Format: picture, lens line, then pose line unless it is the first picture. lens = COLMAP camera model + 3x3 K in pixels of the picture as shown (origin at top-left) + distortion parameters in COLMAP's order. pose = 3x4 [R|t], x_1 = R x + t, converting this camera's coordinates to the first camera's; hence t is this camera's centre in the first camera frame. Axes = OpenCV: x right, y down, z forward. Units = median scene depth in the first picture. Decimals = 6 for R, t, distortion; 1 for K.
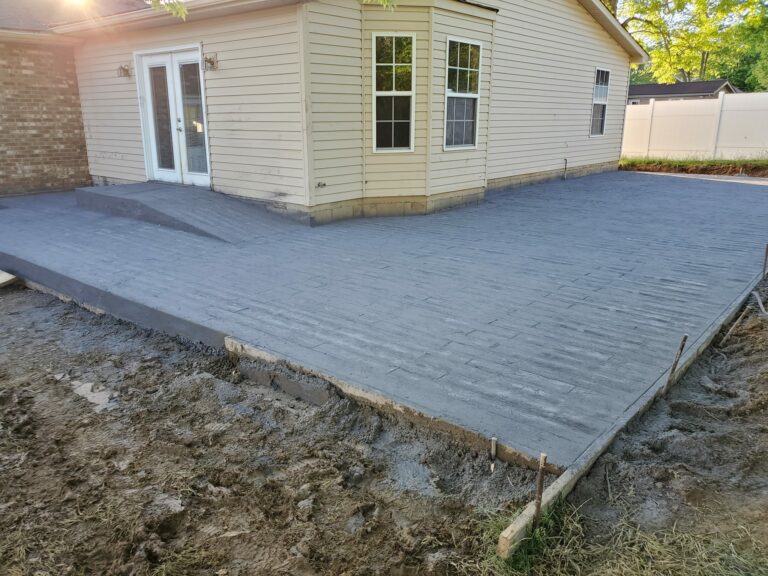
lens RADIAL K [[597.8, 0, 384.0], [0, 597.8, 288.0], [0, 0, 1]] dist [0.005713, 0.005154]
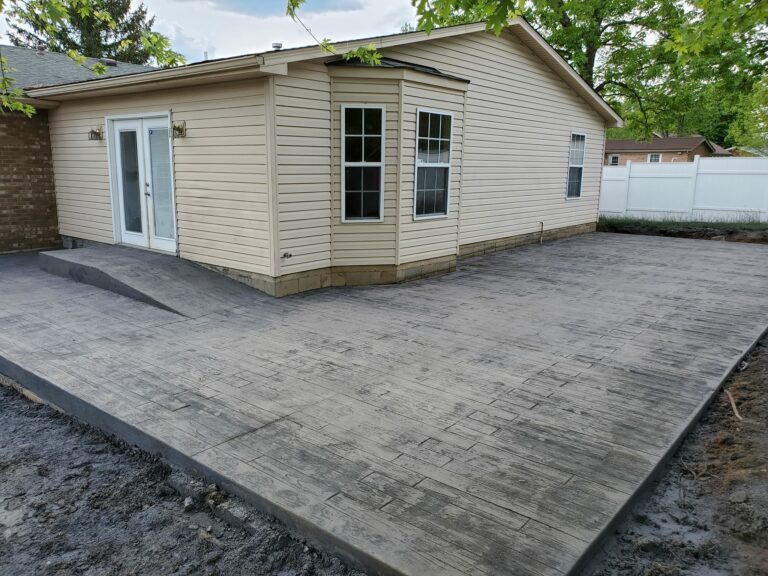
lens RADIAL K [[598.4, 0, 371.0], [0, 598.4, 290.9], [0, 0, 1]] dist [0.010934, -0.003482]
pose [[0.999924, 0.011622, 0.004028, 0.026199], [-0.011308, 0.997430, -0.070754, -0.042679], [-0.004840, 0.070703, 0.997486, 0.024571]]
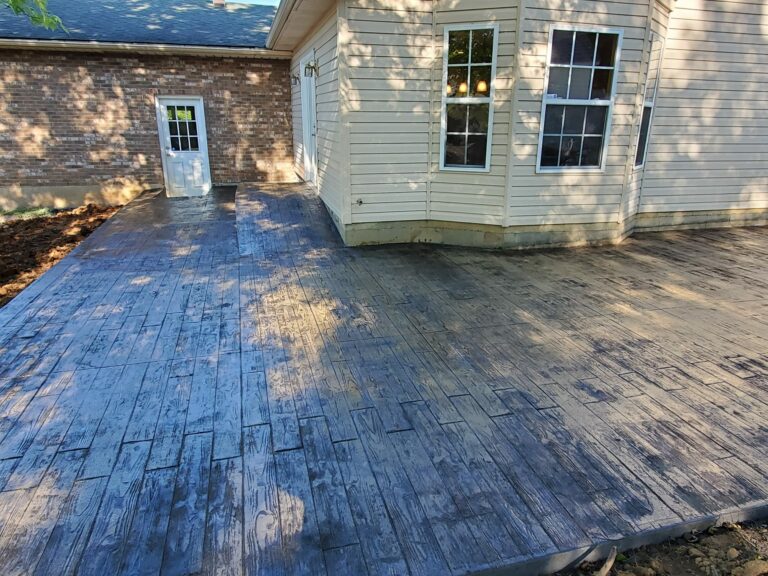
lens RADIAL K [[547.7, 0, 399.0], [0, 547.7, 287.2], [0, 0, 1]] dist [-0.006045, -0.000421]
pose [[0.830147, 0.177315, -0.528597, 0.354957], [-0.164315, 0.983780, 0.071951, -0.103357], [0.532782, 0.027126, 0.845818, 0.298514]]
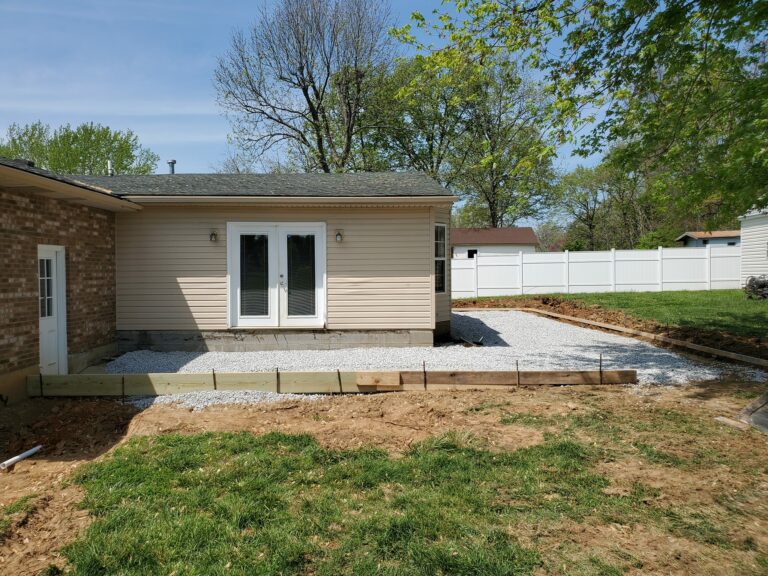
lens RADIAL K [[597.8, 0, 384.0], [0, 597.8, 288.0], [0, 0, 1]] dist [0.005713, 0.005154]
pose [[0.750786, -0.021456, 0.660197, -1.071763], [0.186033, 0.965884, -0.180169, 0.008551], [-0.633808, 0.258086, 0.729163, -0.044772]]
